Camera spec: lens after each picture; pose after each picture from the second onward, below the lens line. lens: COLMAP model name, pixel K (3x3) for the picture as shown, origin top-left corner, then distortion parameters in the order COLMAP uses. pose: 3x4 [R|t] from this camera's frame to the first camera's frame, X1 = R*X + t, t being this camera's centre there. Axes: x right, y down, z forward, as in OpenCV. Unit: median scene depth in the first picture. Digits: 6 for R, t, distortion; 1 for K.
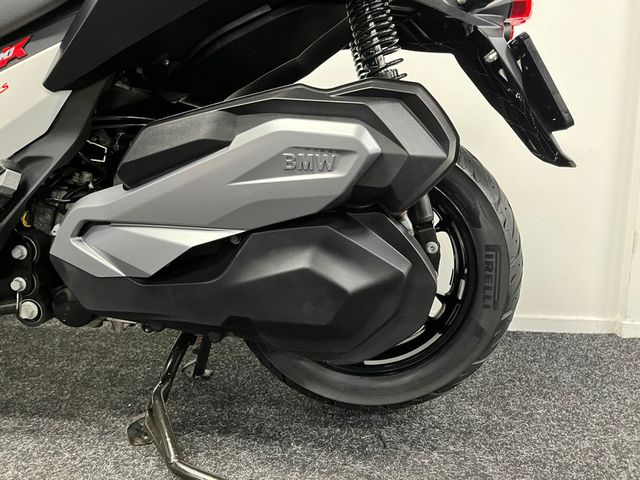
lens RADIAL K [[465.6, 0, 326.4], [0, 465.6, 242.5], [0, 0, 1]] dist [0.040017, -0.034763]
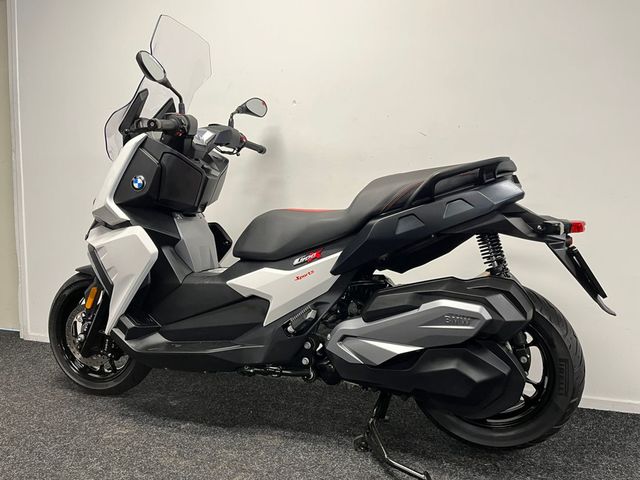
lens RADIAL K [[512.4, 0, 320.2], [0, 512.4, 242.2], [0, 0, 1]] dist [0.044444, -0.013786]
pose [[0.966788, 0.011964, -0.255300, -0.034636], [-0.033354, 0.996267, -0.079623, -0.244592], [0.253395, 0.085494, 0.963578, -1.140425]]
